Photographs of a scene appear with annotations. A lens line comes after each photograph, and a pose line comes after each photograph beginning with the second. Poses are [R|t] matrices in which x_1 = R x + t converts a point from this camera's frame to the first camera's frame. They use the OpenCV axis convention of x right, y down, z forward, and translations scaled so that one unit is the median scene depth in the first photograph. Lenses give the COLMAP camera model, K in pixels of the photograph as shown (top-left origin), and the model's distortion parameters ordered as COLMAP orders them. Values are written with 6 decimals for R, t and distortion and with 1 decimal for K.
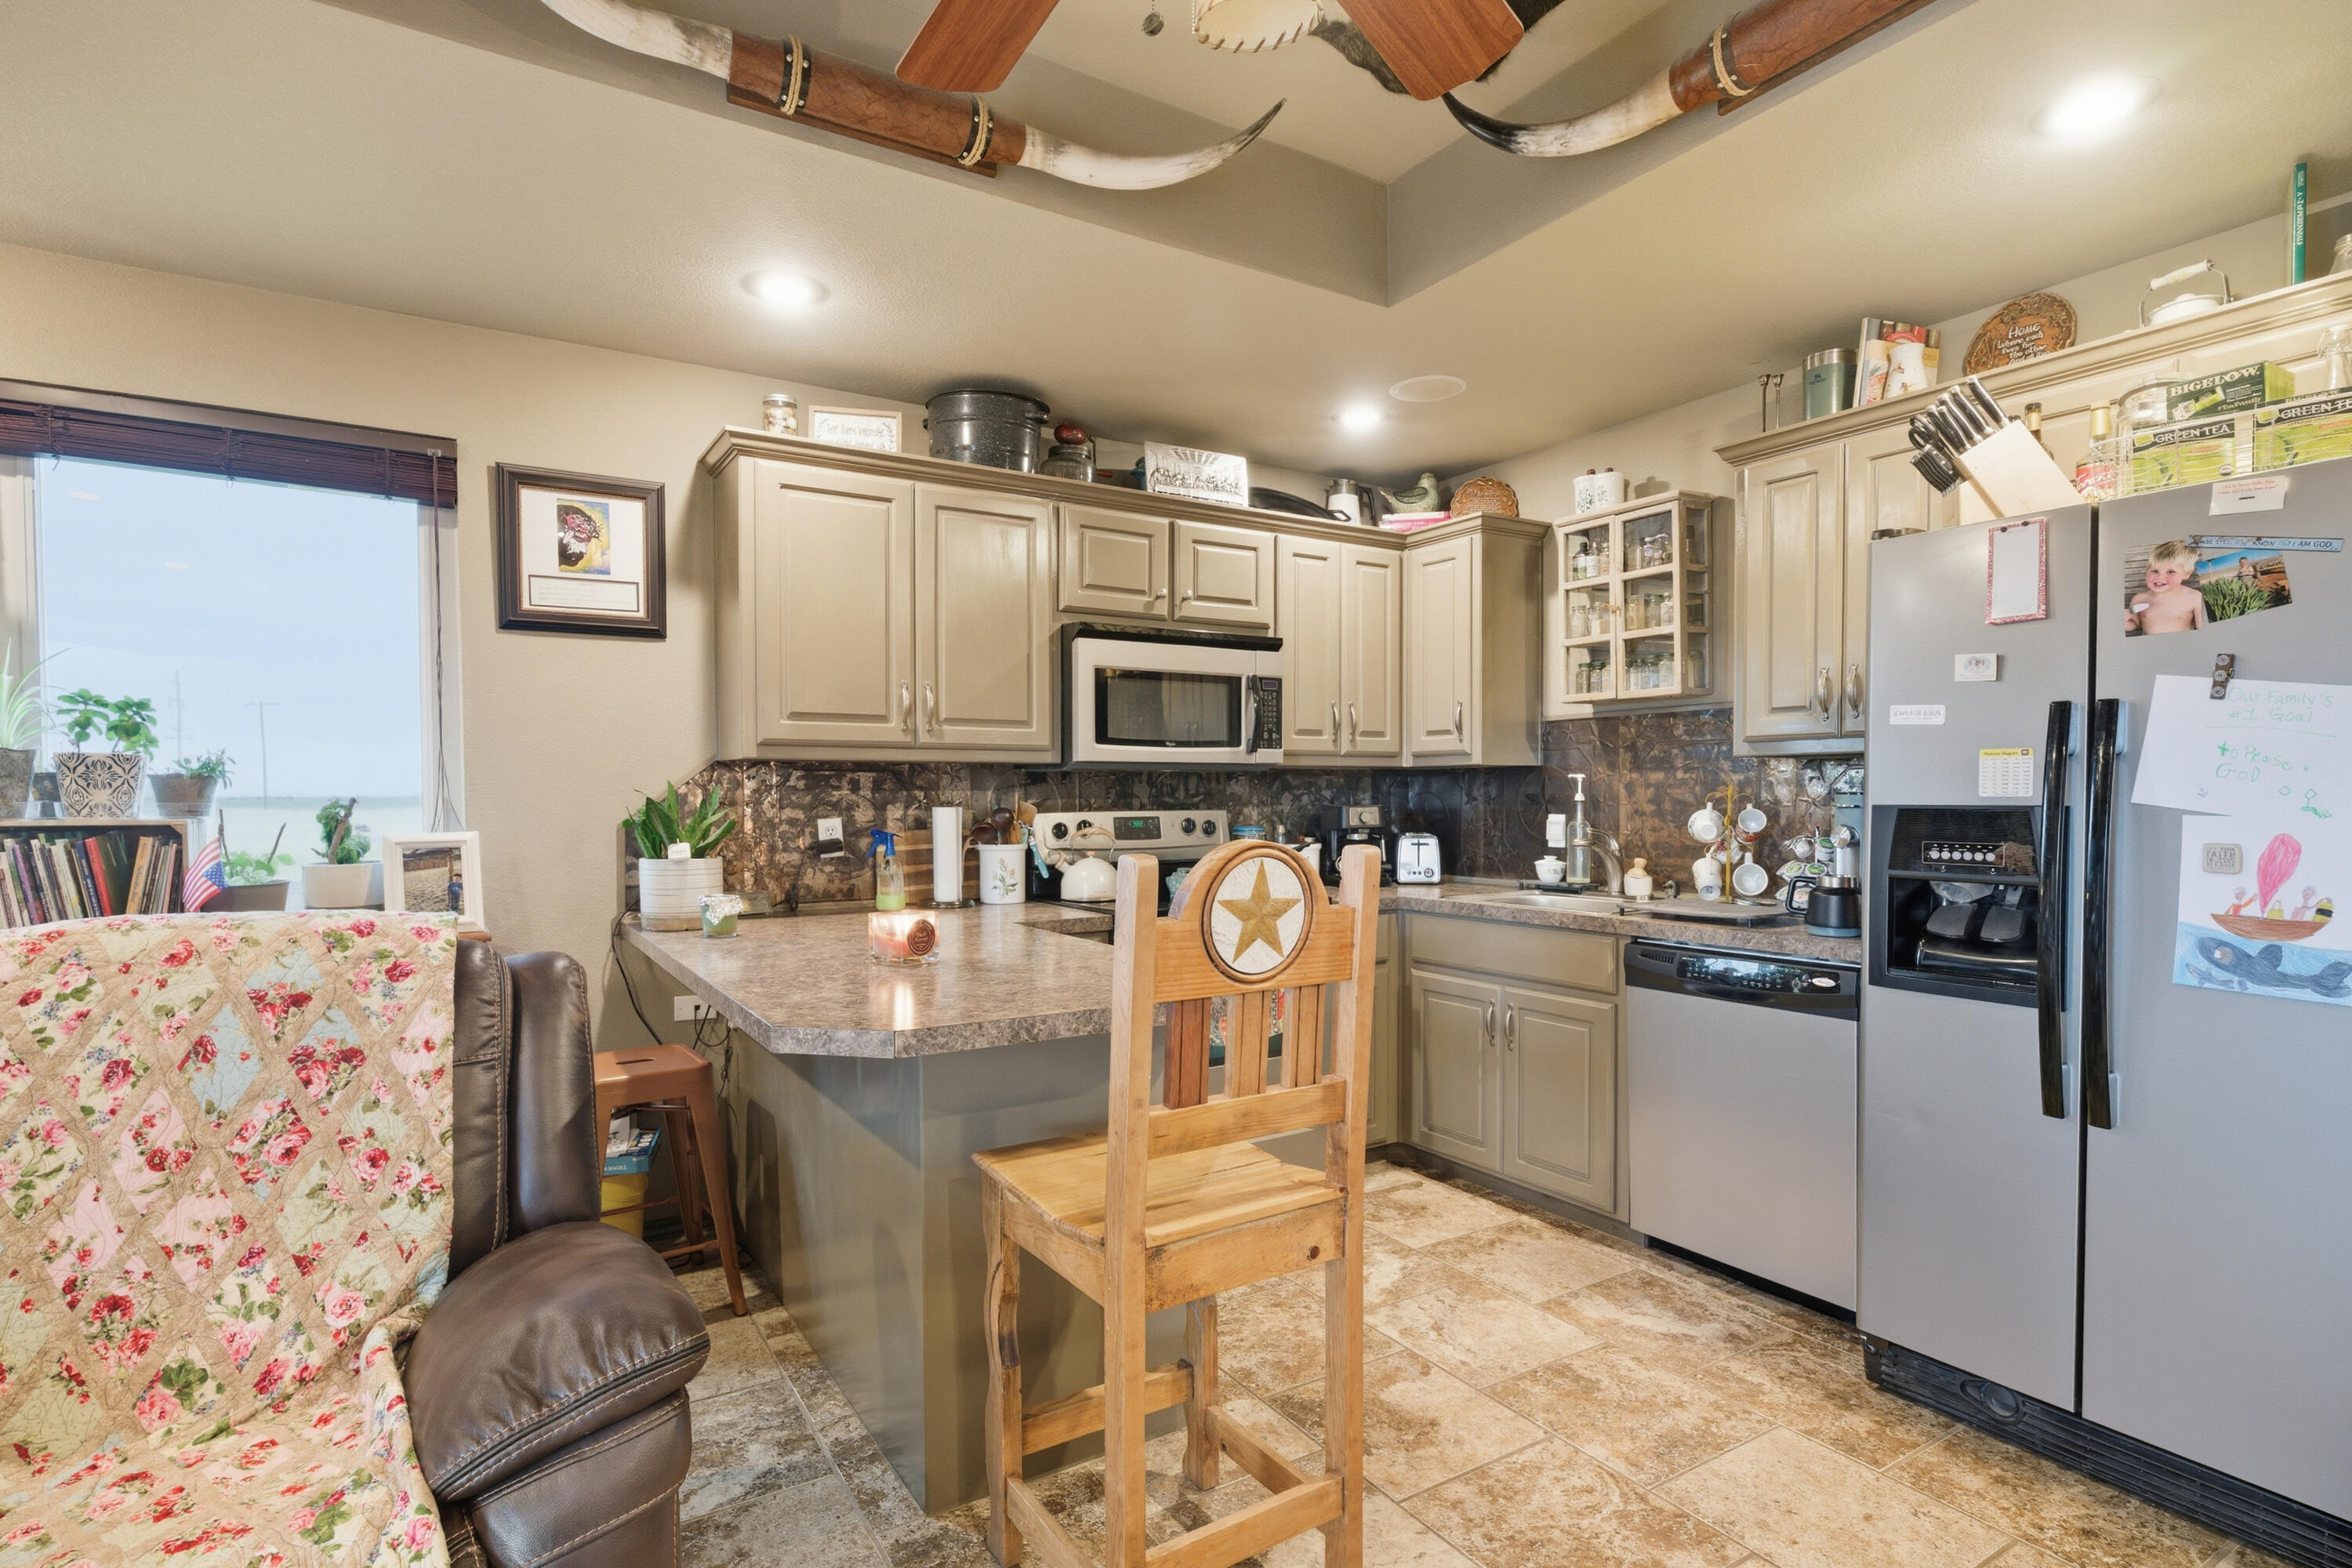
lens RADIAL K [[1156.7, 0, 1166.1], [0, 1156.7, 824.8], [0, 0, 1]] dist [-0.009406, 0.001315]
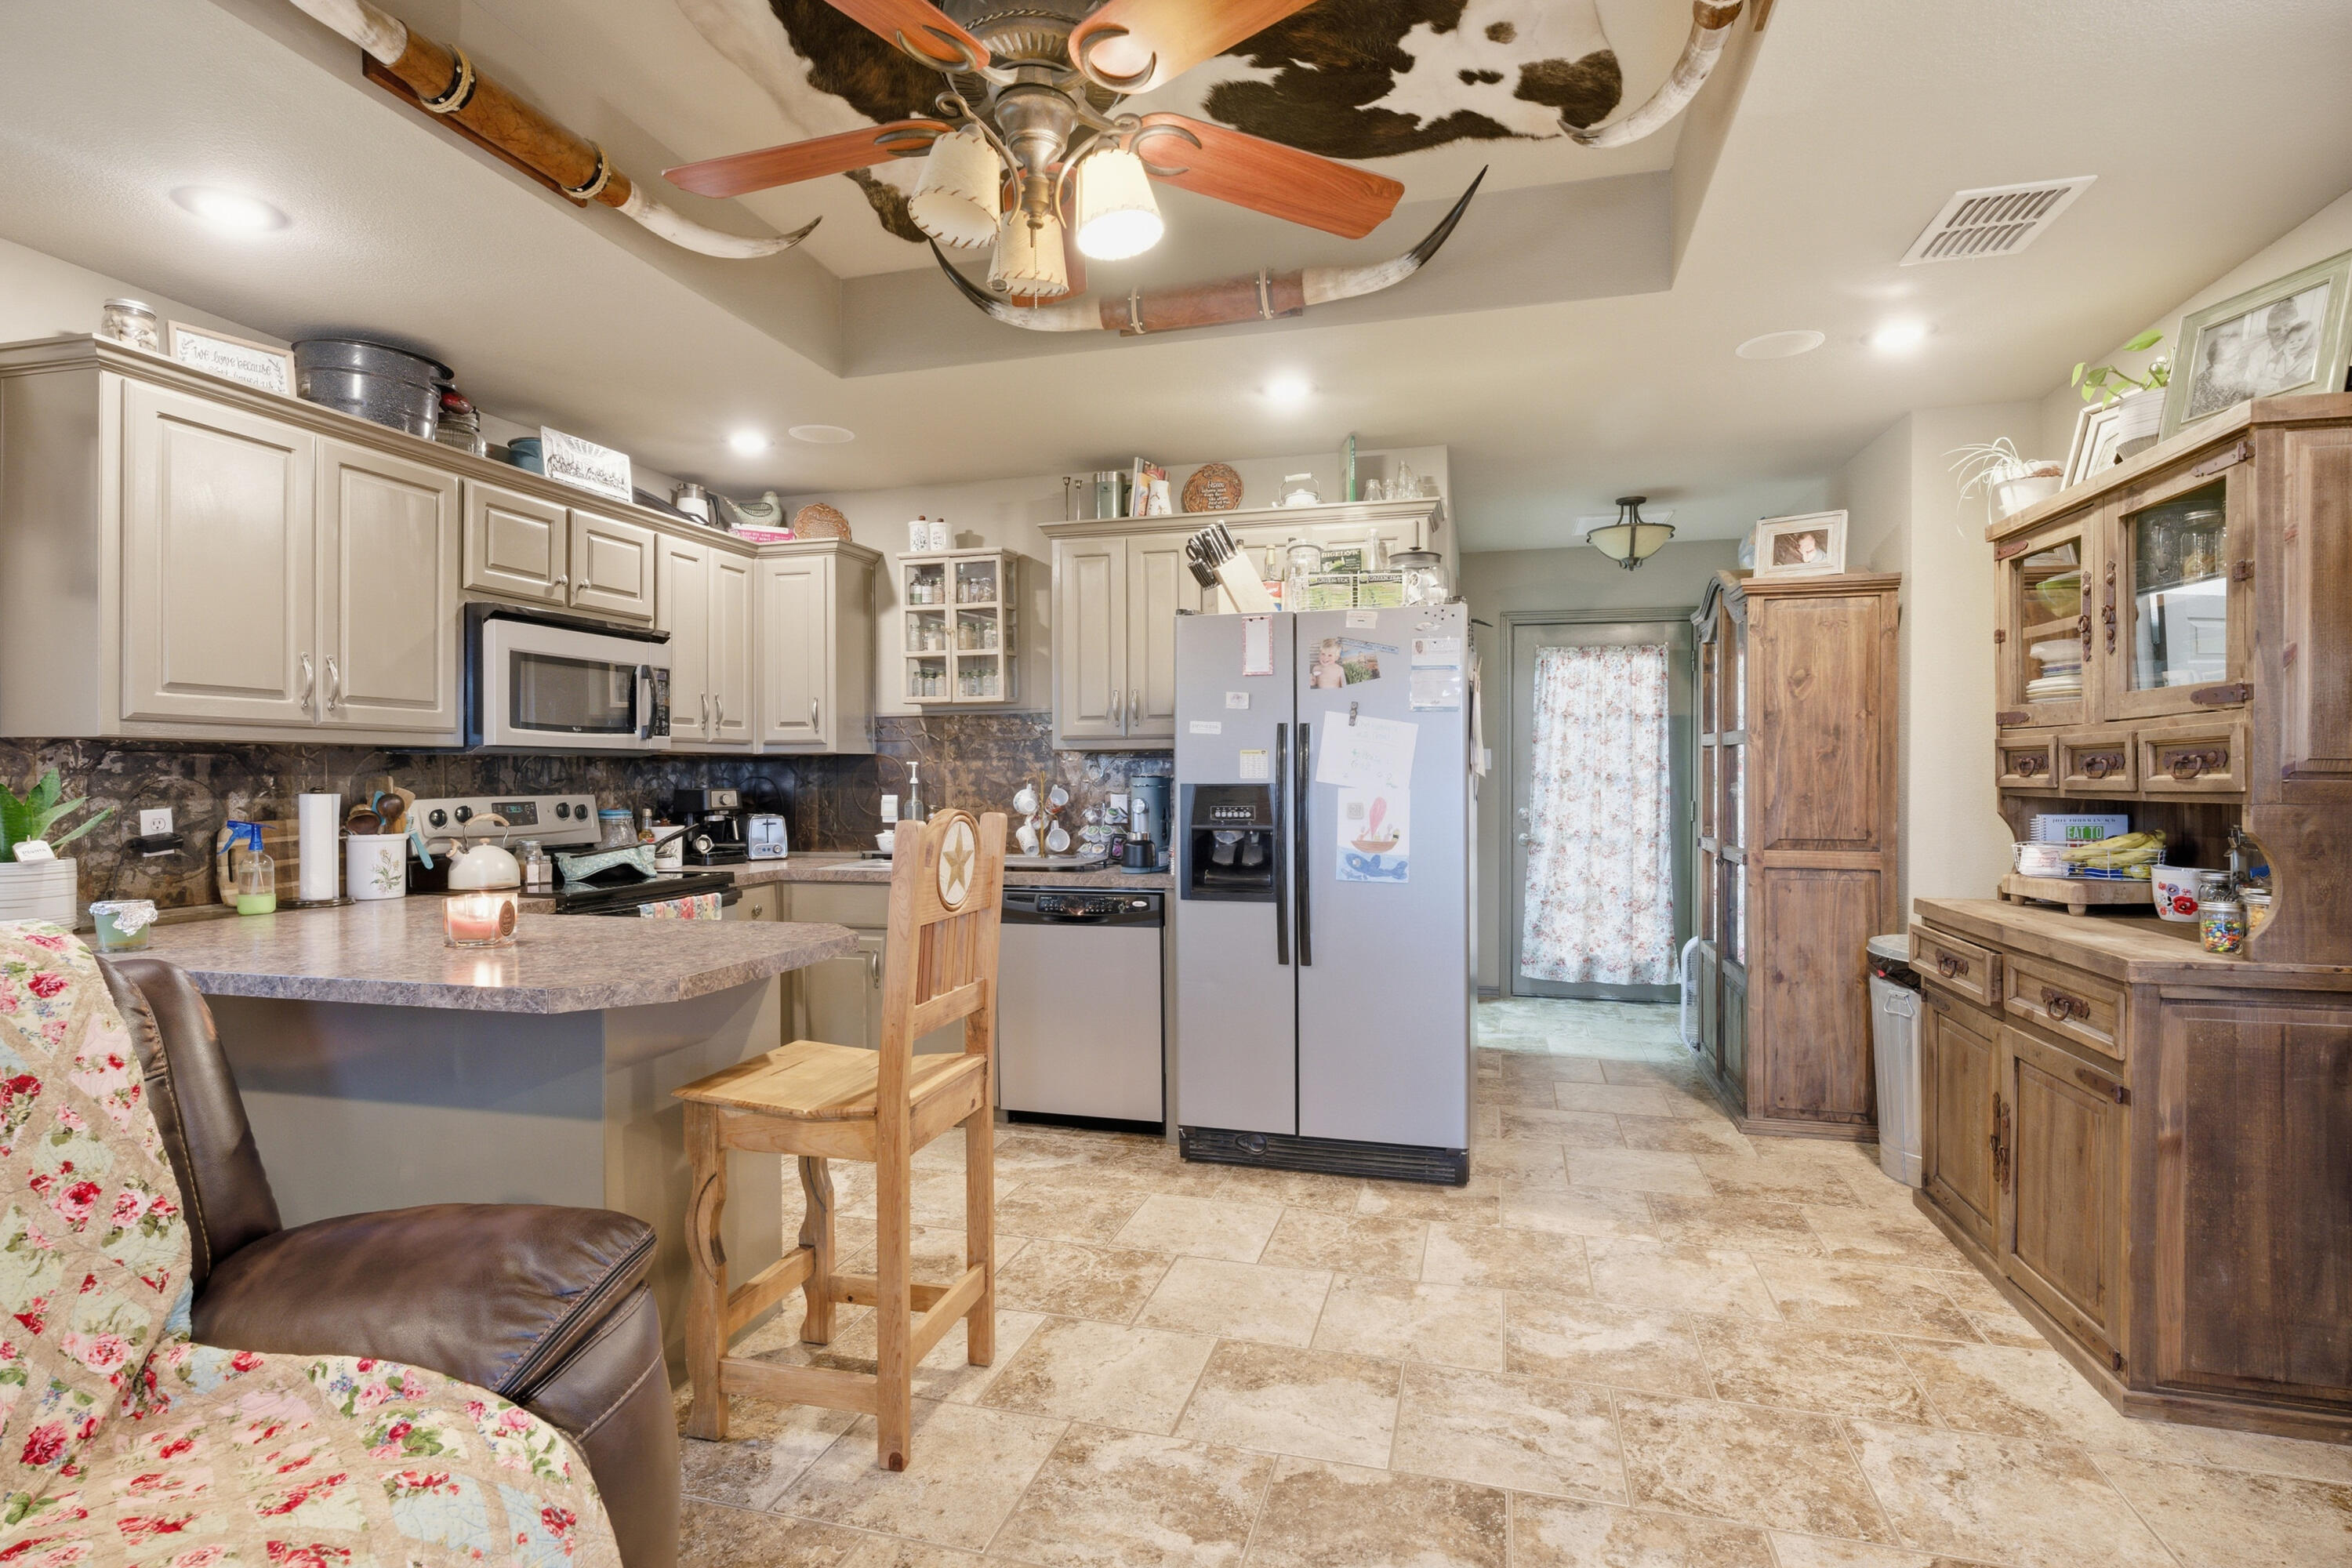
lens RADIAL K [[1182.2, 0, 1169.4], [0, 1182.2, 775.4], [0, 0, 1]] dist [-0.013588, 0.008124]
pose [[0.732105, -0.000428, 0.681191, -0.354576], [0.020833, 0.999546, -0.021763, 0.004057], [-0.680873, 0.030124, 0.731782, -0.118324]]
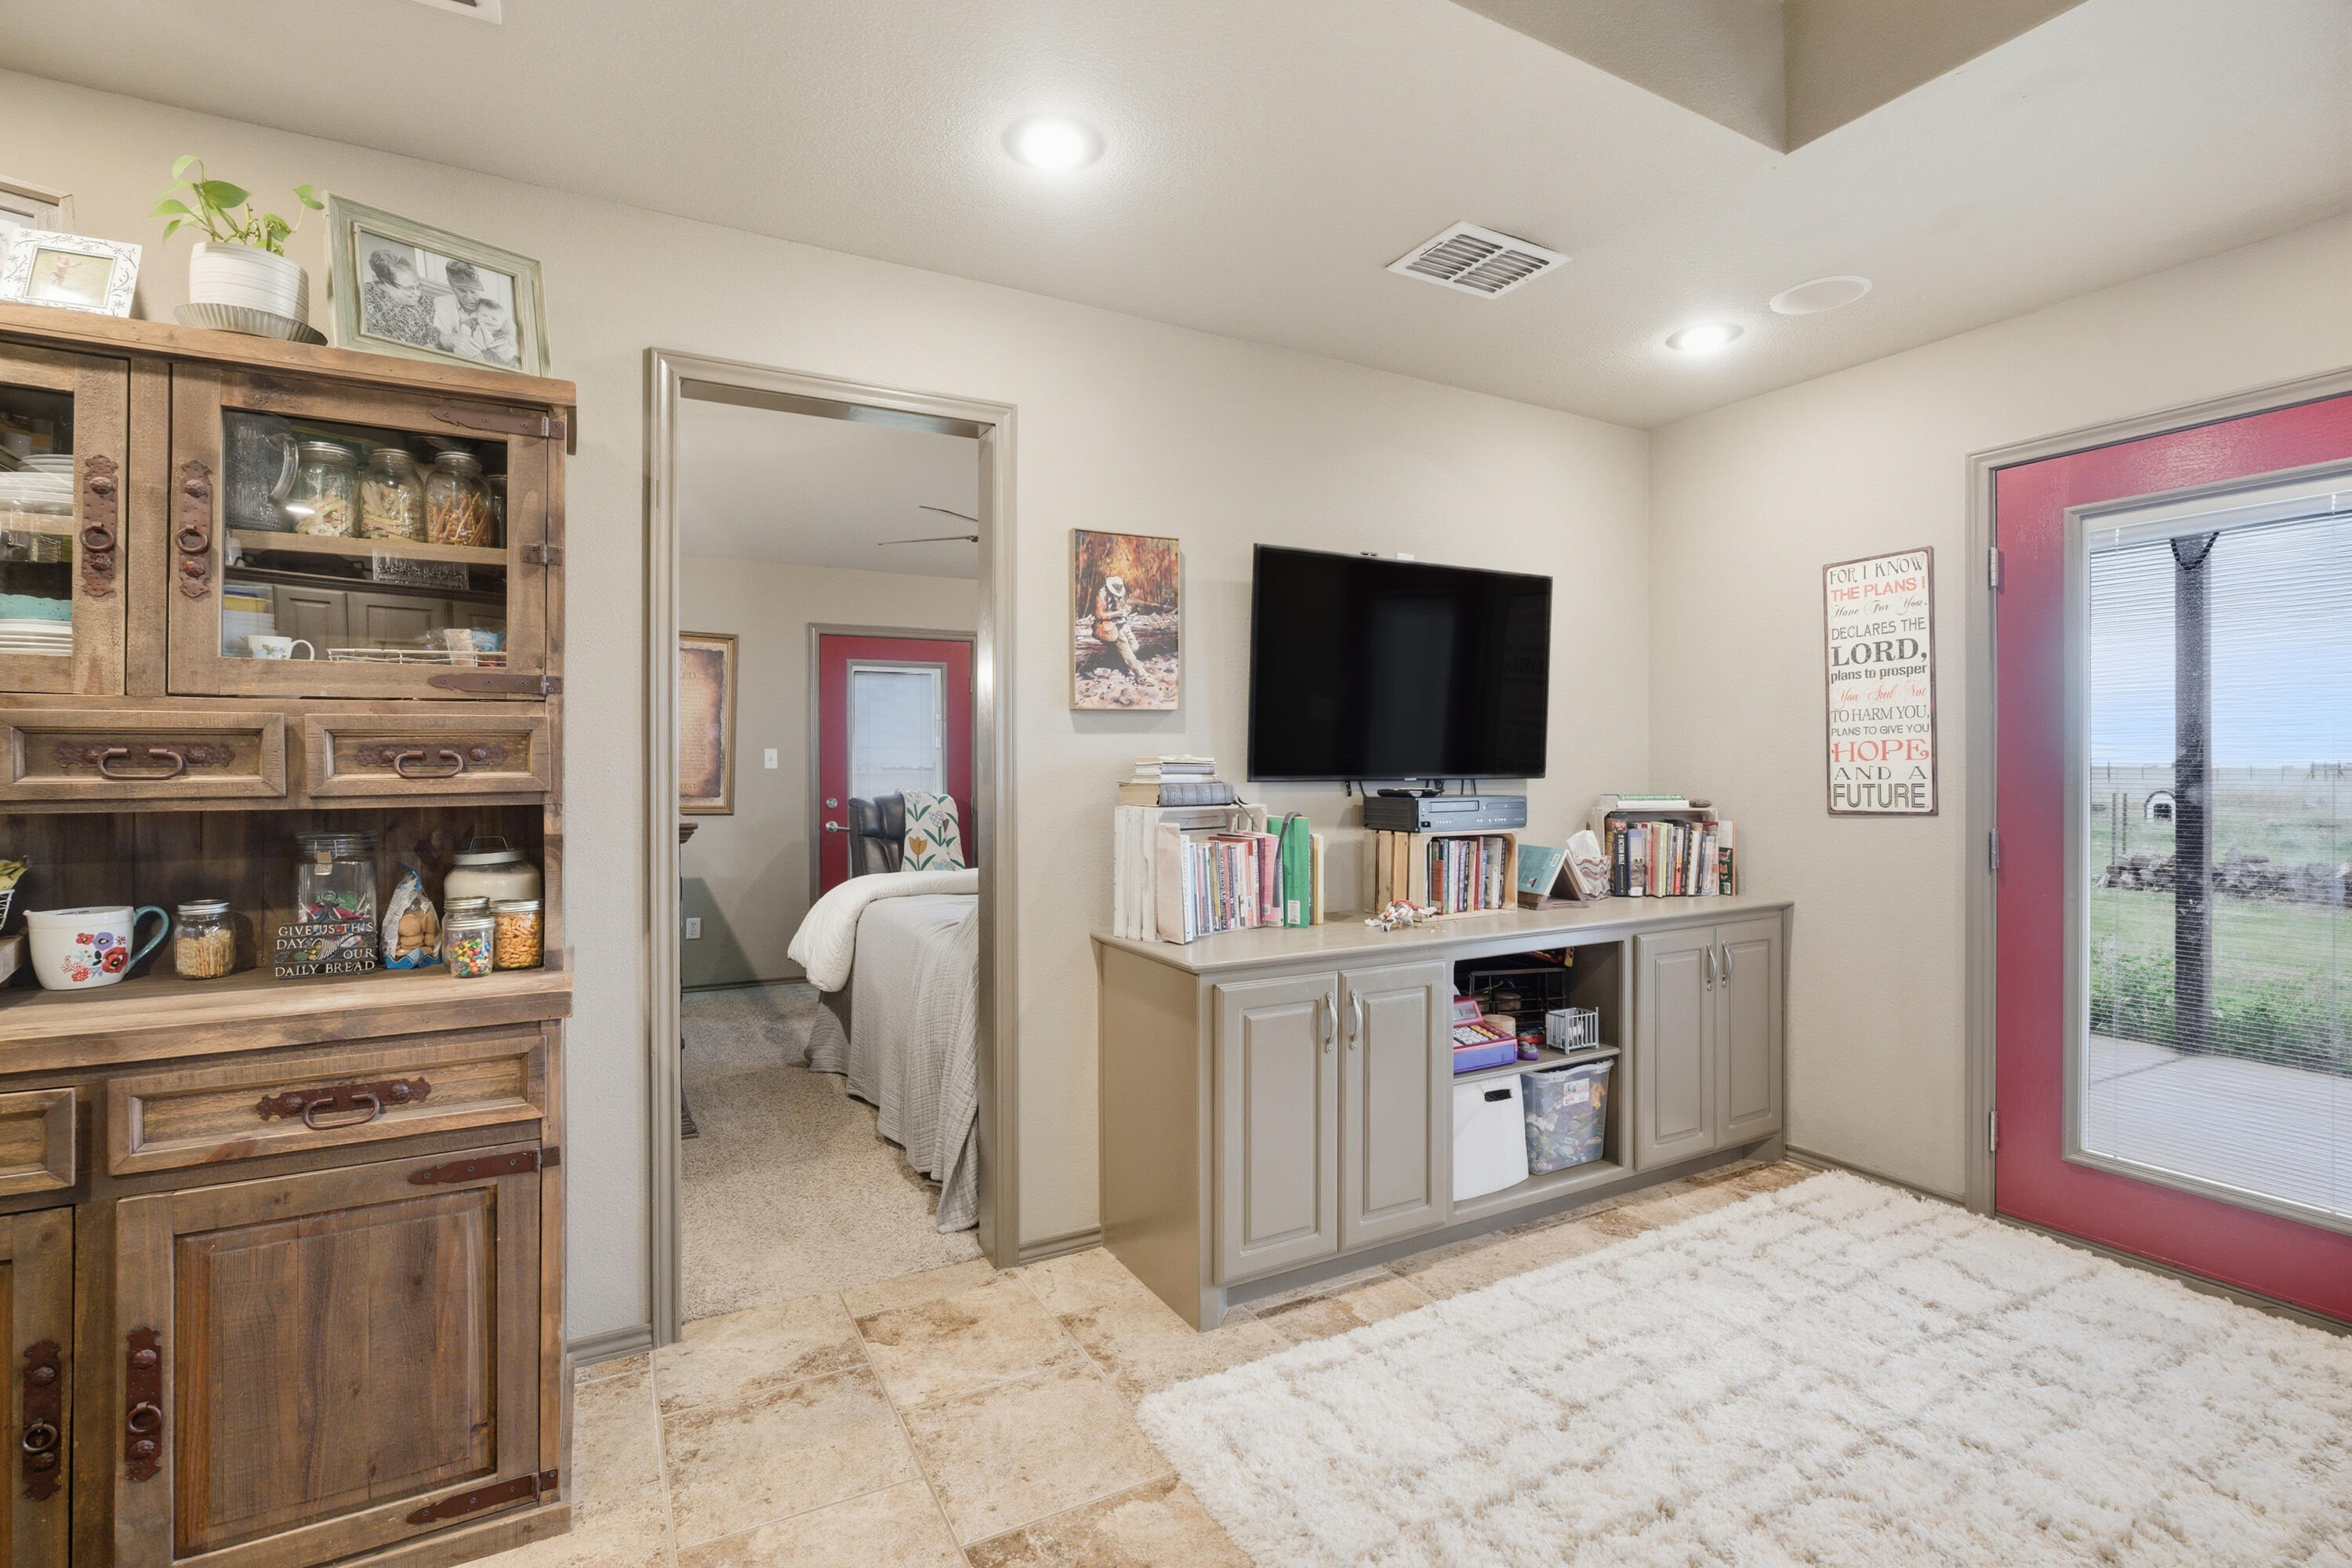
lens RADIAL K [[1077.6, 0, 1165.4], [0, 1077.6, 762.0], [0, 0, 1]] dist [-0.013076, 0.000105]
pose [[-0.998424, 0.005210, 0.055875, 0.211190], [0.006394, 0.999758, 0.021034, -0.014465], [-0.055752, 0.021358, -0.998216, 0.532881]]
